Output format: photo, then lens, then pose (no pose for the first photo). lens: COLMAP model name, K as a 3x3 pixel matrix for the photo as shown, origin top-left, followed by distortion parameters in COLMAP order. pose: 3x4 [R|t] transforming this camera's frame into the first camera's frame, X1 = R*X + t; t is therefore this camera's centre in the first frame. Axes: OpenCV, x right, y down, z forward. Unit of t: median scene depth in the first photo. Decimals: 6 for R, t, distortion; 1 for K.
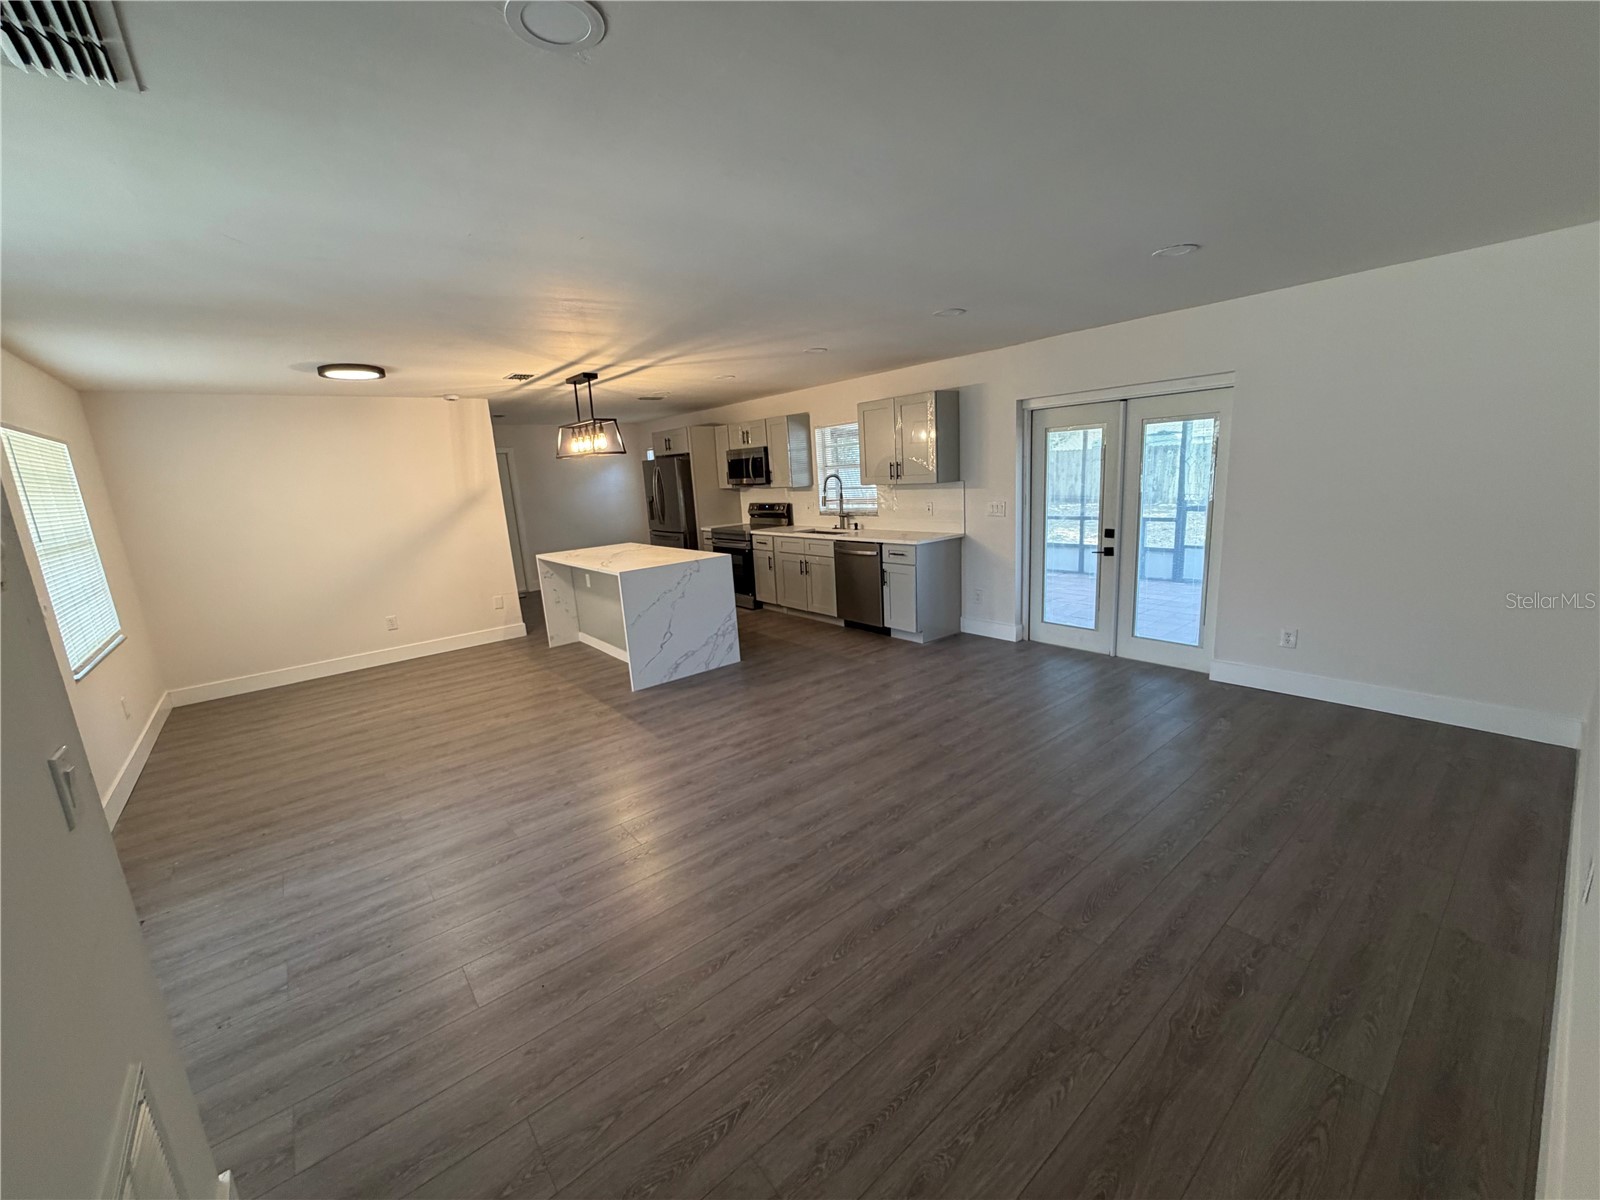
lens RADIAL K [[638.3, 0, 800.0], [0, 638.3, 600.0], [0, 0, 1]] dist [0.000194, 0.000069]
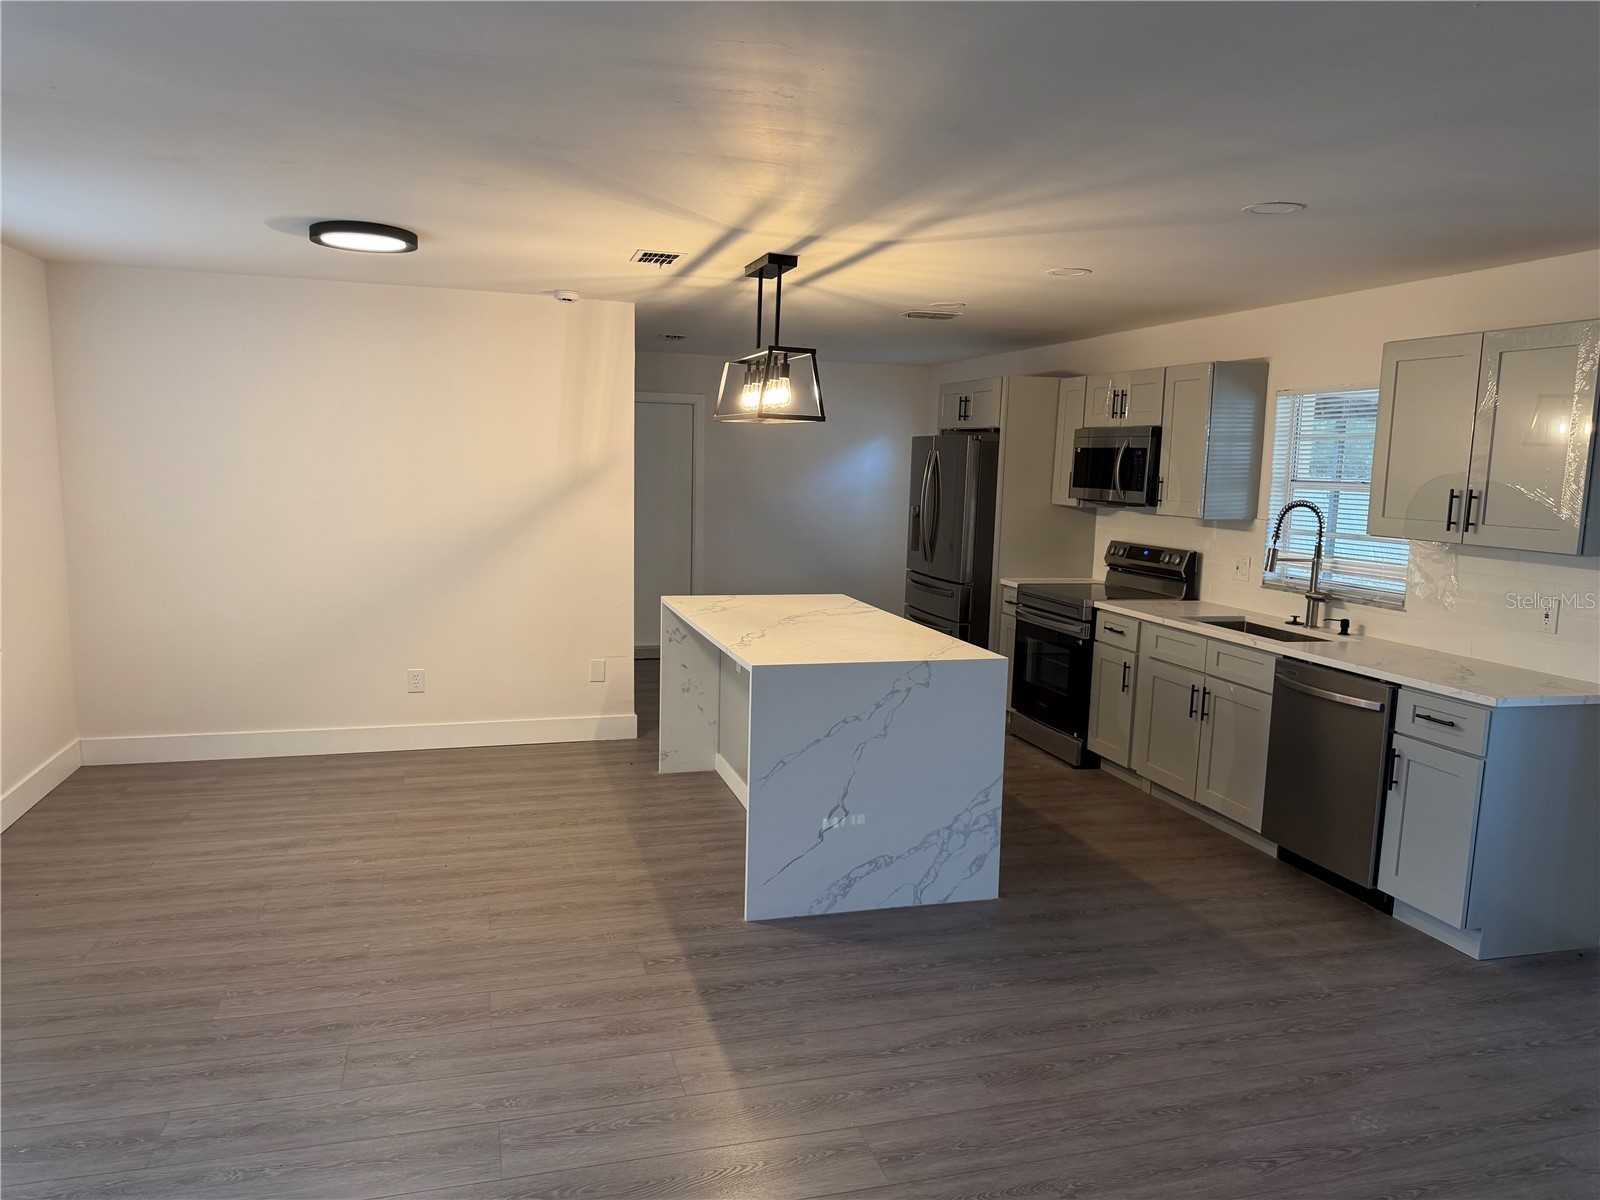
lens RADIAL K [[1128.9, 0, 802.5], [0, 1128.9, 603.1], [0, 0, 1]] dist [0.094894, -0.134432]
pose [[0.917091, 0.135962, -0.374778, 0.047104], [-0.161311, 0.986211, -0.036955, -0.051516], [0.364586, 0.094347, 0.926378, 0.186496]]
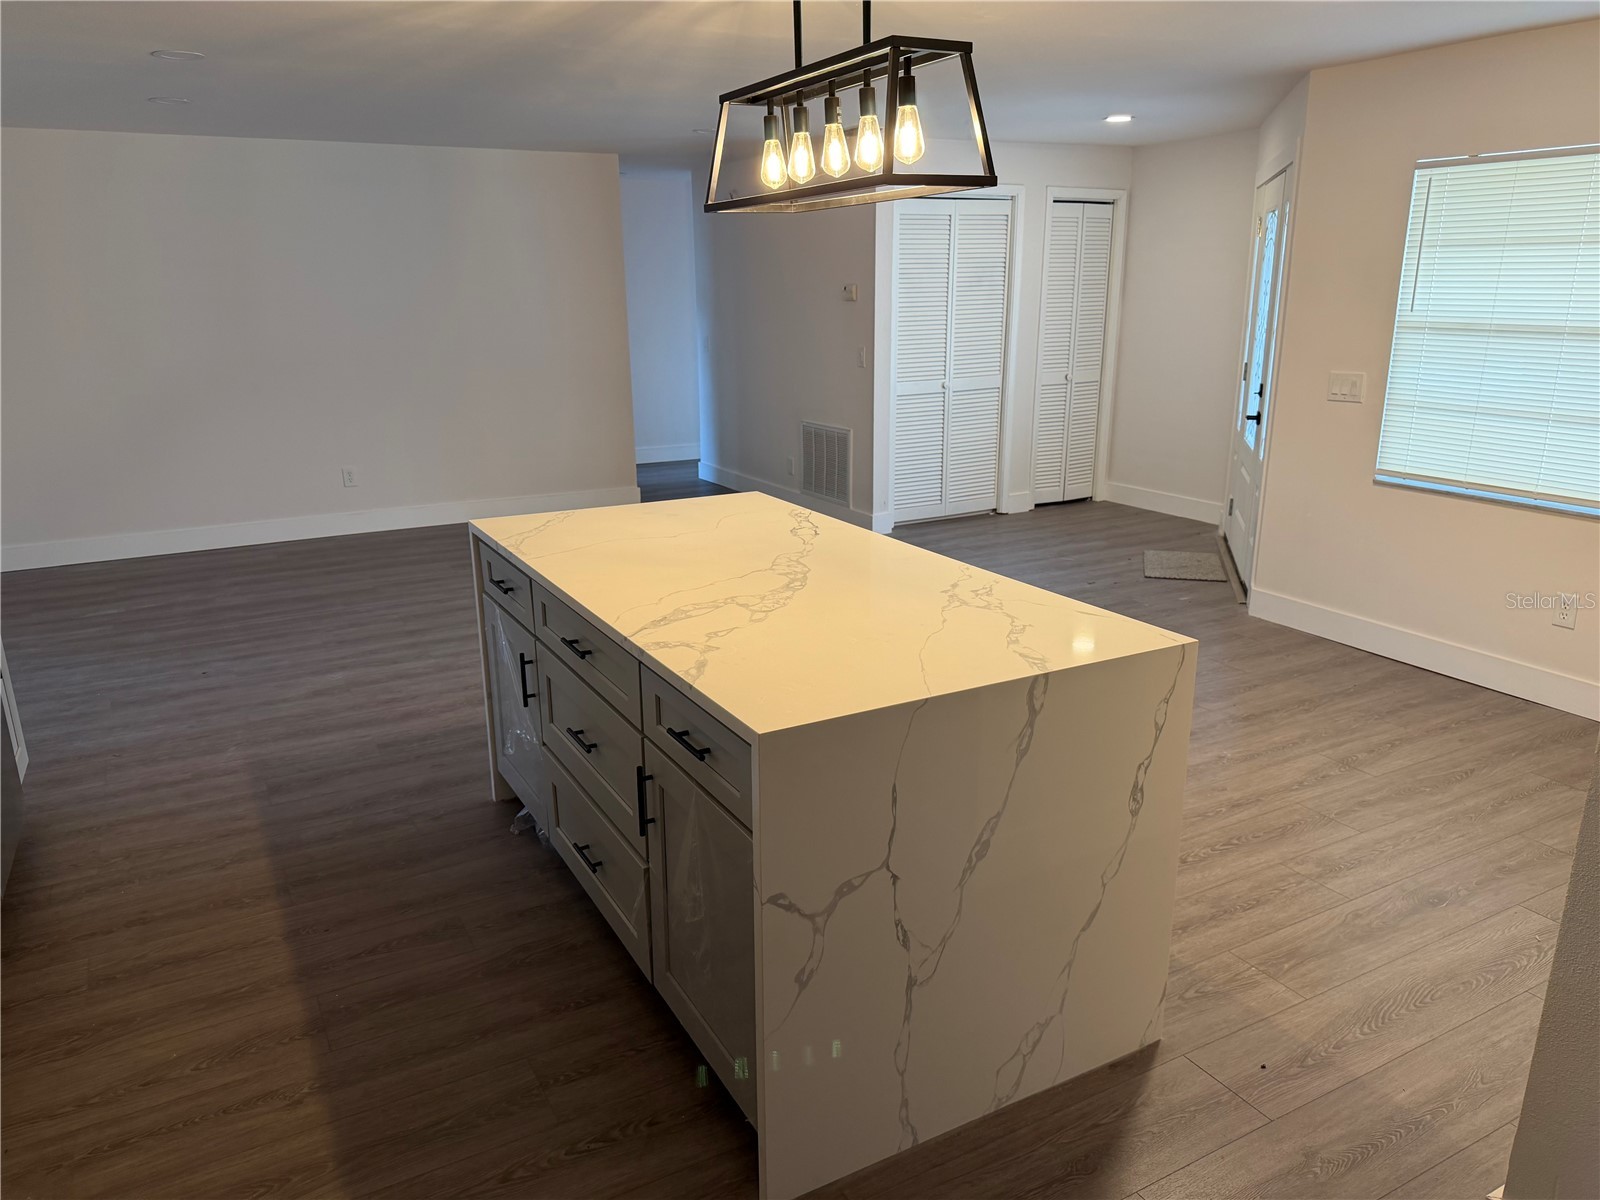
lens RADIAL K [[1148.5, 0, 800.0], [0, 1148.5, 600.0], [0, 0, 1]] dist [0.005278, 0.002574]
pose [[-0.981060, 0.015753, 0.193060, -0.379809], [0.102606, 0.887630, 0.448982, -0.277377], [-0.164293, 0.460287, -0.872435, 1.415172]]
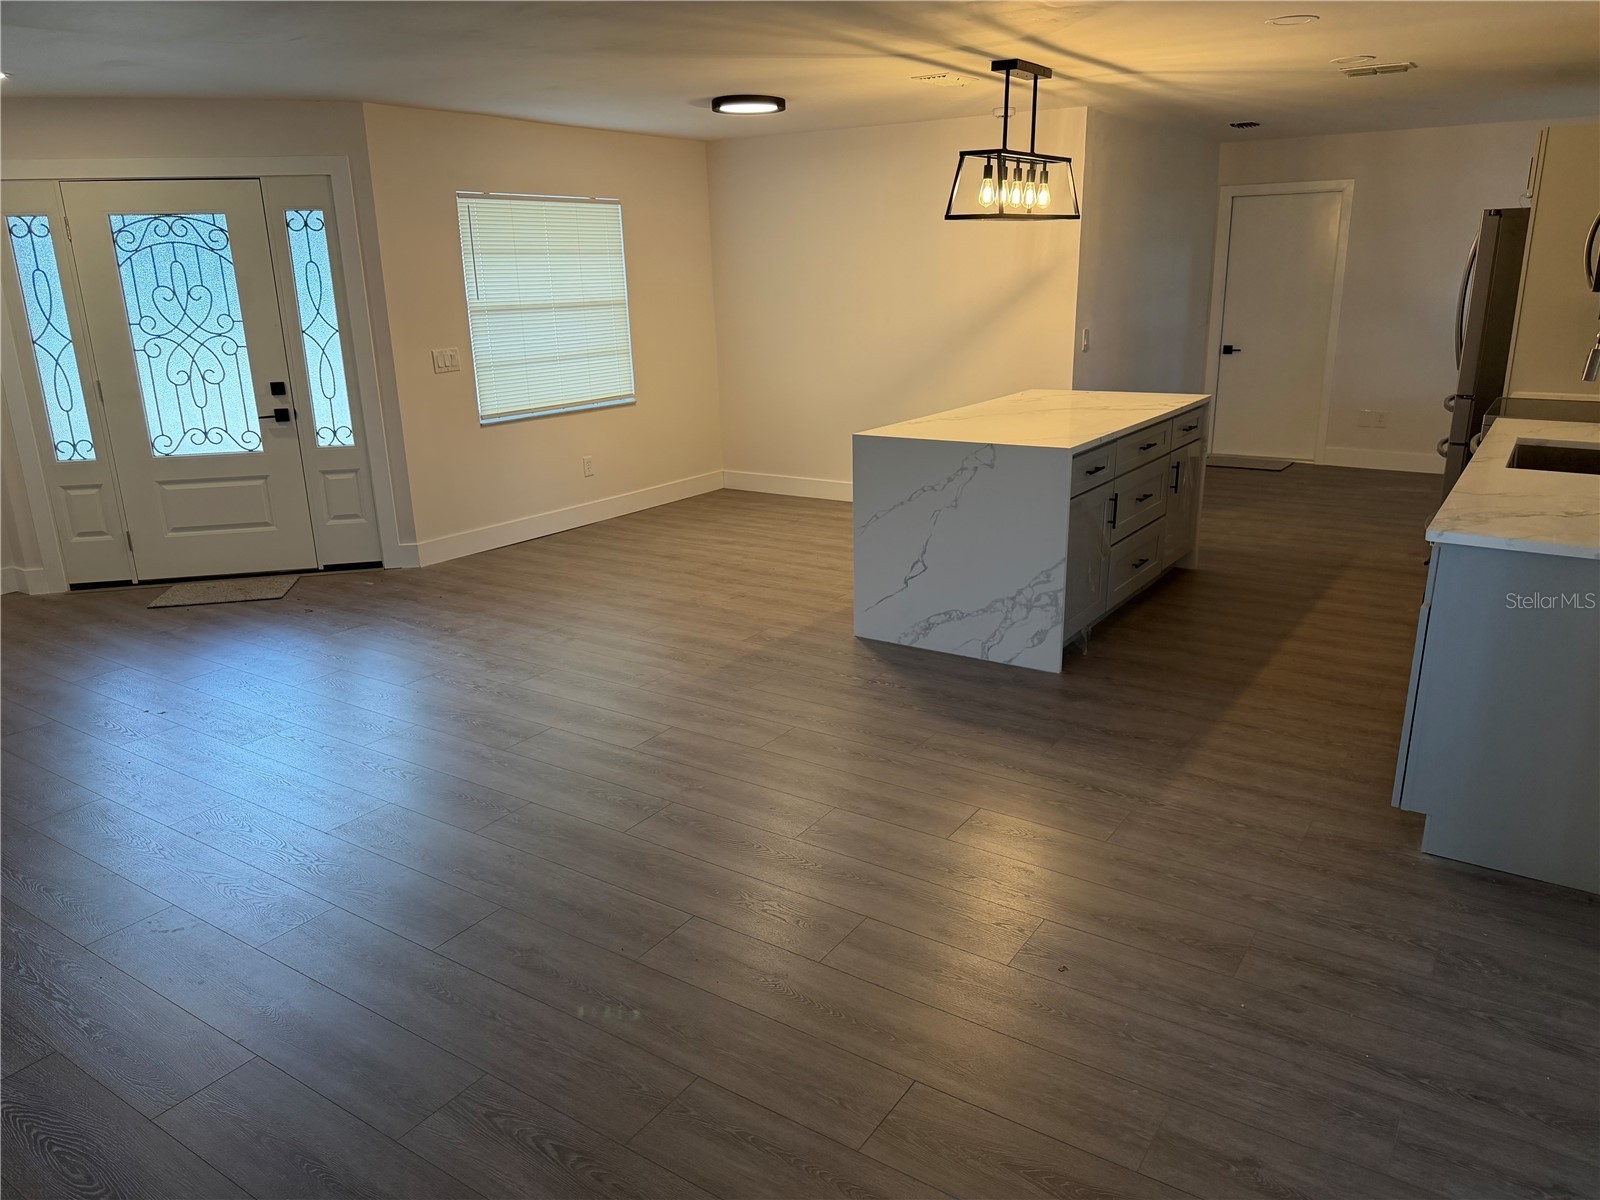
lens RADIAL K [[1128.9, 0, 802.5], [0, 1128.9, 603.1], [0, 0, 1]] dist [0.094894, -0.134432]
pose [[0.287673, 0.325142, -0.900848, 0.562264], [-0.191747, 0.941117, 0.278445, -0.143996], [0.938337, 0.092634, 0.333080, 0.497624]]
